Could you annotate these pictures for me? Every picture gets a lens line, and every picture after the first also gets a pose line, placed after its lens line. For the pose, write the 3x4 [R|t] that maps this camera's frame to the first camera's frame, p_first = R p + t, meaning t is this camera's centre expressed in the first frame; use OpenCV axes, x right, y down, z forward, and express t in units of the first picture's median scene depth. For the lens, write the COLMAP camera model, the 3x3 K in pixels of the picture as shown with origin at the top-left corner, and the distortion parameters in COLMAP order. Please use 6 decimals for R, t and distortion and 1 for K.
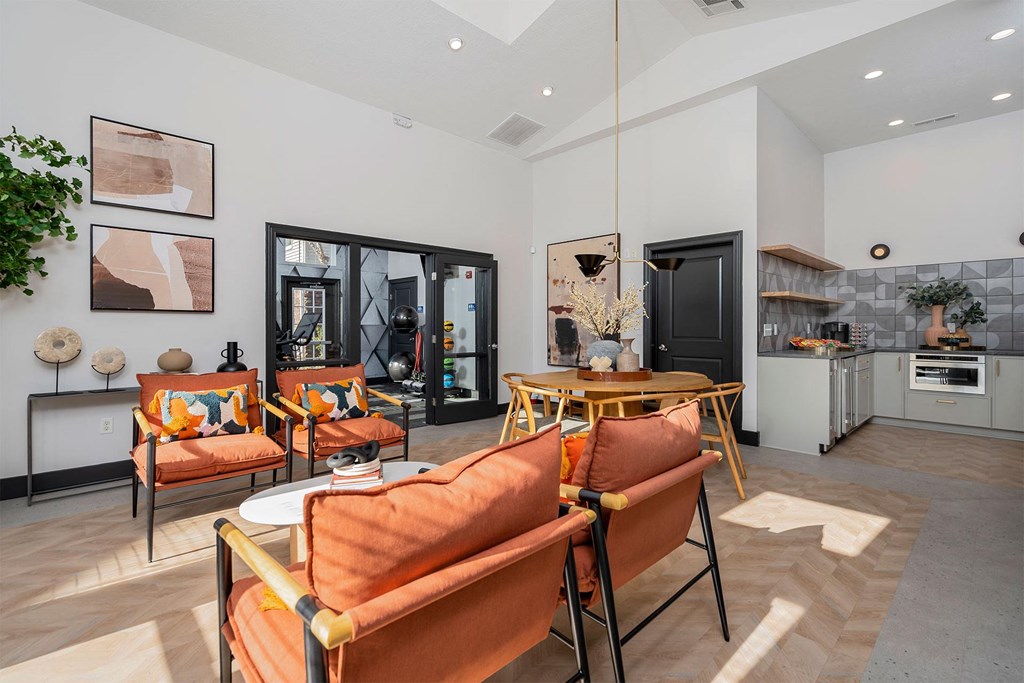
lens RADIAL K [[476.3, 0, 509.1], [0, 476.3, 325.8], [0, 0, 1]] dist [0.012285, 0.001254]
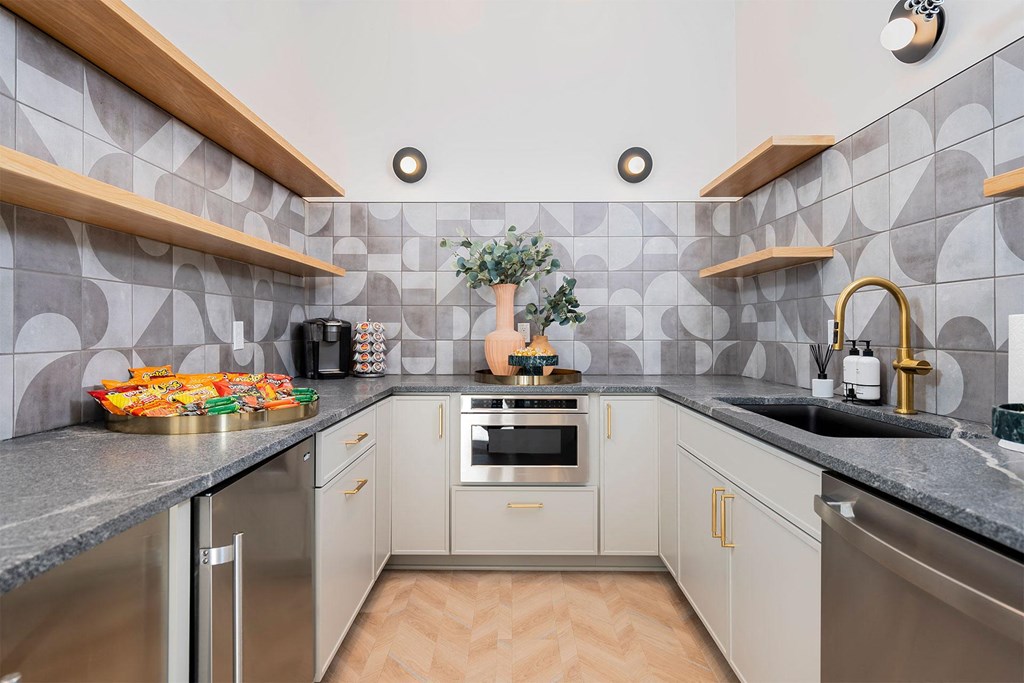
lens RADIAL K [[476.3, 0, 510.8], [0, 476.3, 336.6], [0, 0, 1]] dist [0.012285, 0.001254]
pose [[0.689732, -0.004267, 0.724052, 0.528541], [-0.005069, 0.999930, 0.010722, 0.002445], [-0.724047, -0.011066, 0.689662, 0.639580]]
